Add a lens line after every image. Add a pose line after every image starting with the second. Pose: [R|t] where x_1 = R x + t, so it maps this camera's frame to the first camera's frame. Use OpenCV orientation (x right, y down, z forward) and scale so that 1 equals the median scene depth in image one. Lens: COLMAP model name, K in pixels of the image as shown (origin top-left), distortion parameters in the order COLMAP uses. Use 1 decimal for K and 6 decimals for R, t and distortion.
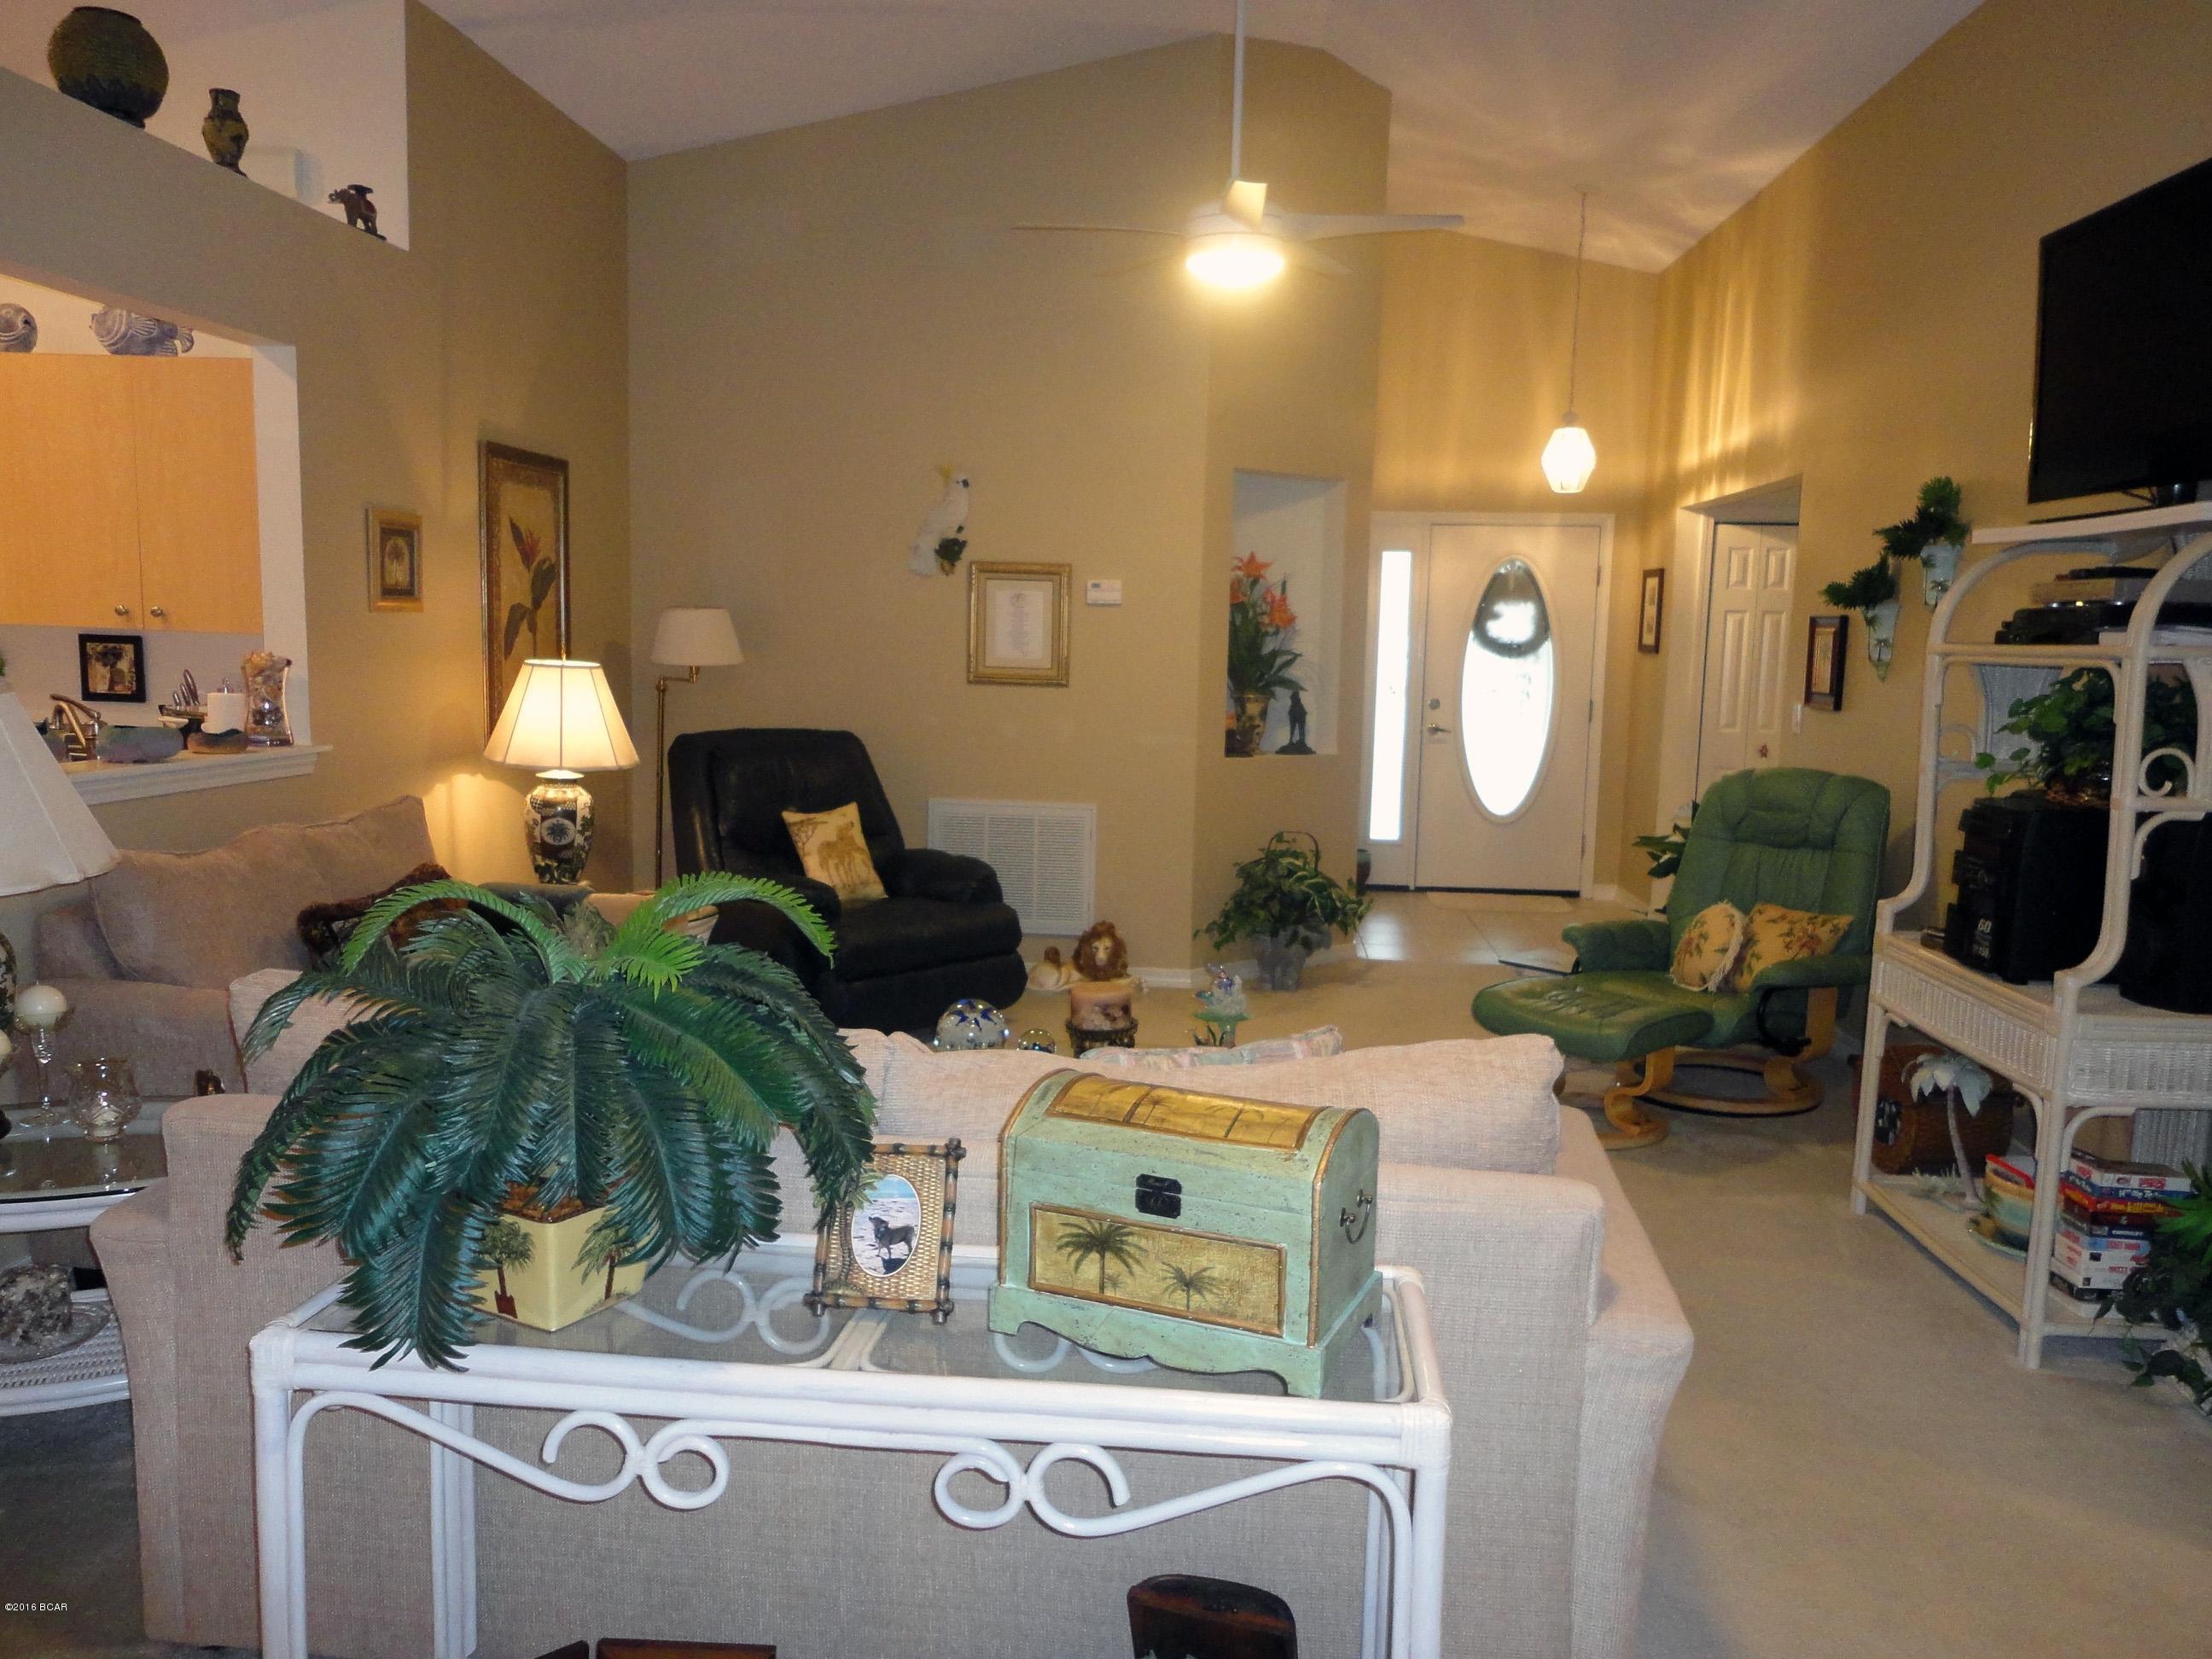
lens RADIAL K [[1639.6, 0, 1106.0], [0, 1639.6, 829.5], [0, 0, 1]] dist [0.040751, -0.007698]
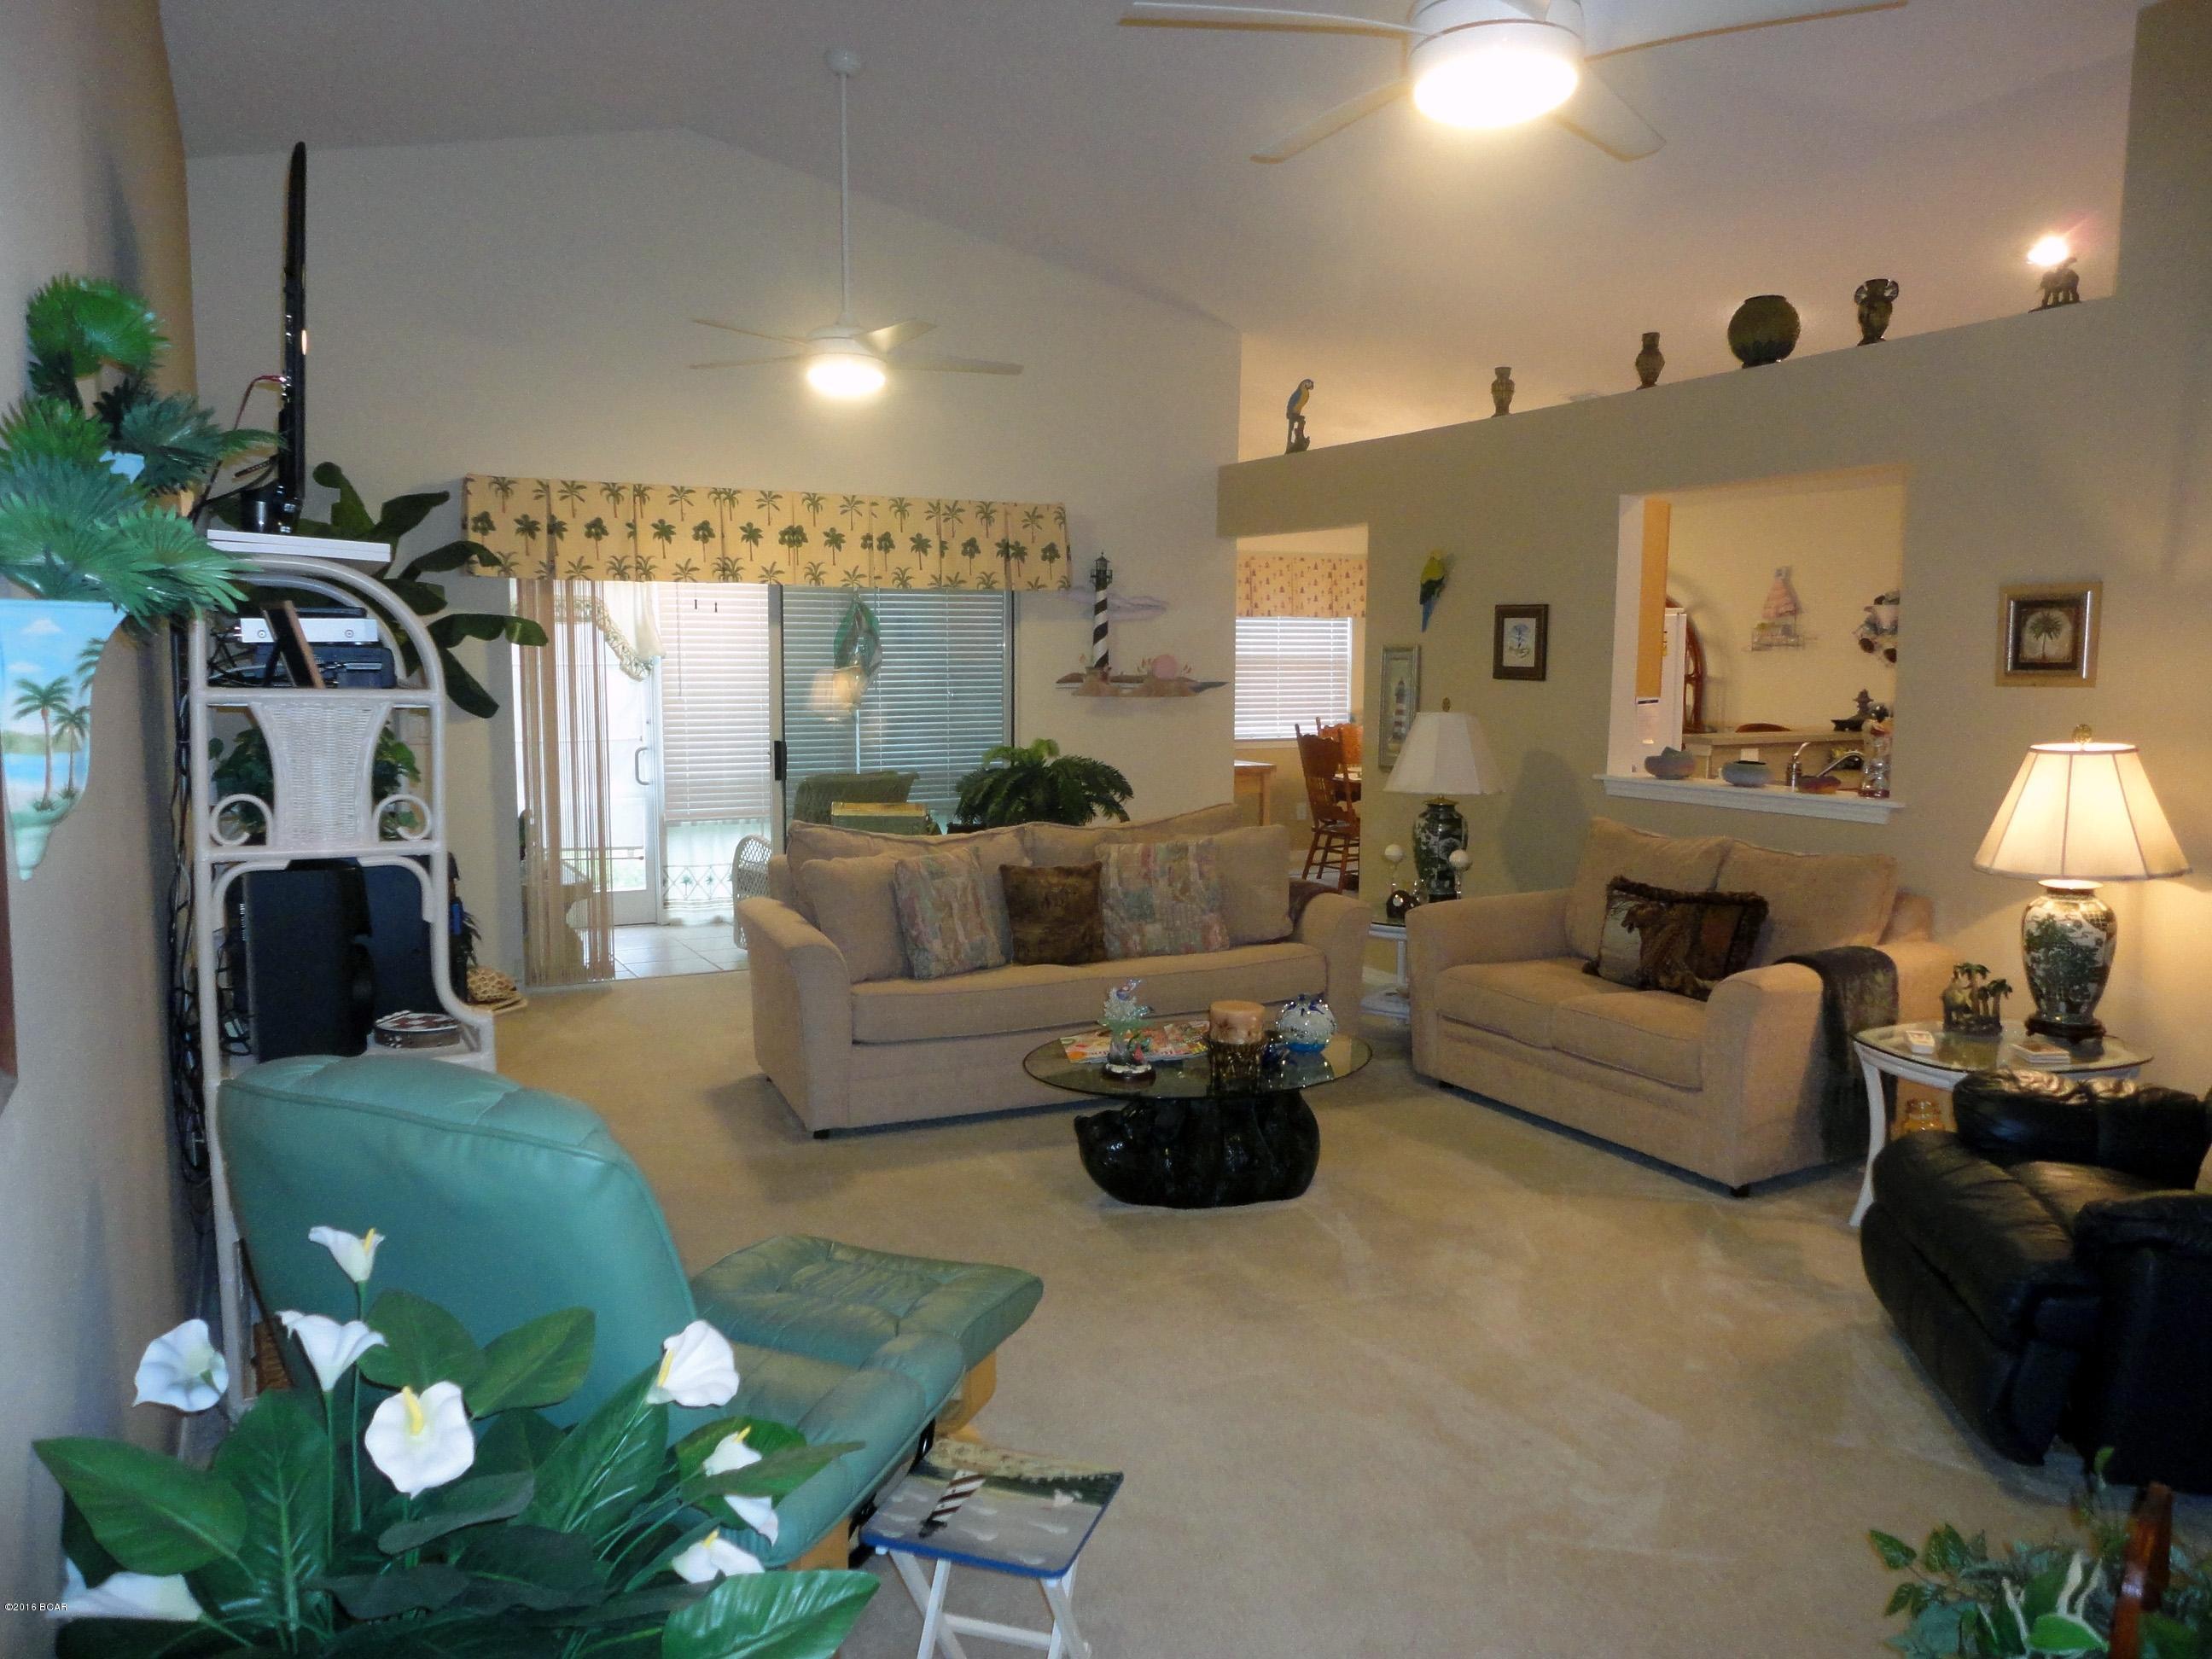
lens RADIAL K [[1639.6, 0, 1106.0], [0, 1639.6, 829.5], [0, 0, 1]] dist [0.040751, -0.007698]
pose [[-0.866743, 0.029648, -0.497873, 0.391720], [-0.081358, 0.976457, 0.199784, -0.149222], [0.492074, 0.213667, -0.843925, 1.171369]]
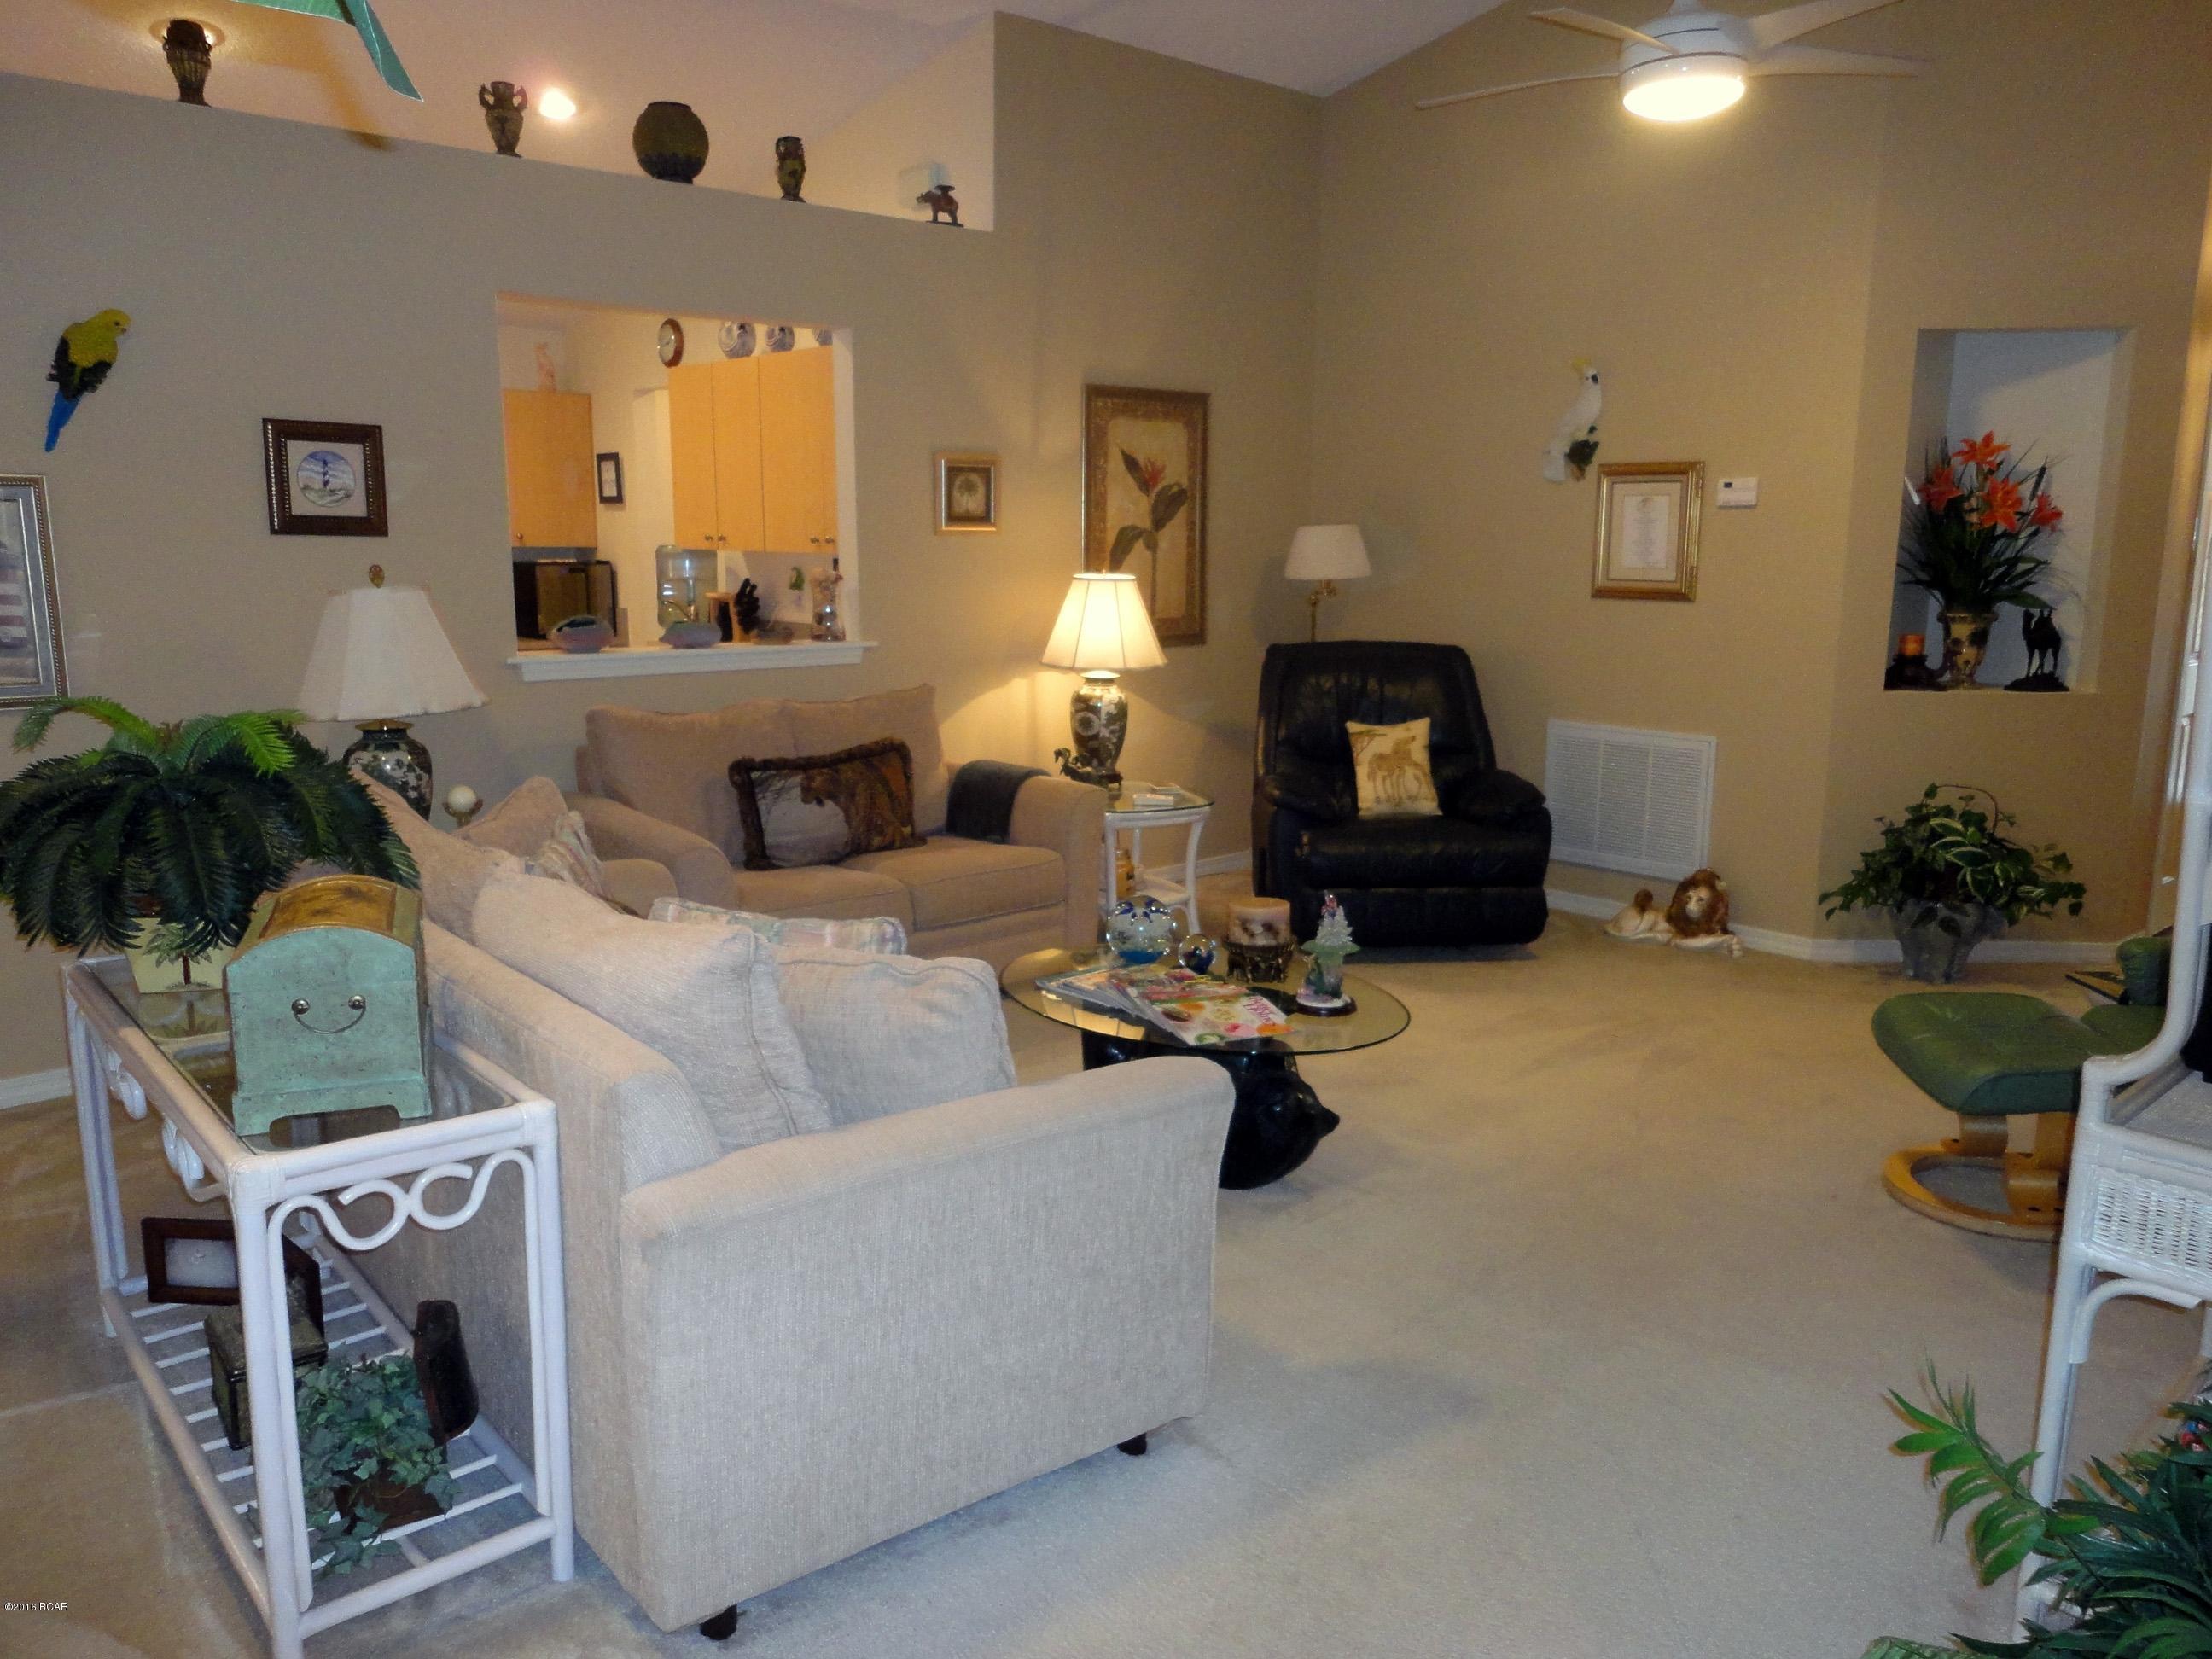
lens RADIAL K [[1639.6, 0, 1106.0], [0, 1639.6, 829.5], [0, 0, 1]] dist [0.040751, -0.007698]
pose [[0.727974, 0.101460, -0.678056, 0.369987], [-0.069010, 0.994810, 0.074766, -0.009401], [0.682123, -0.007635, 0.731198, 0.133286]]
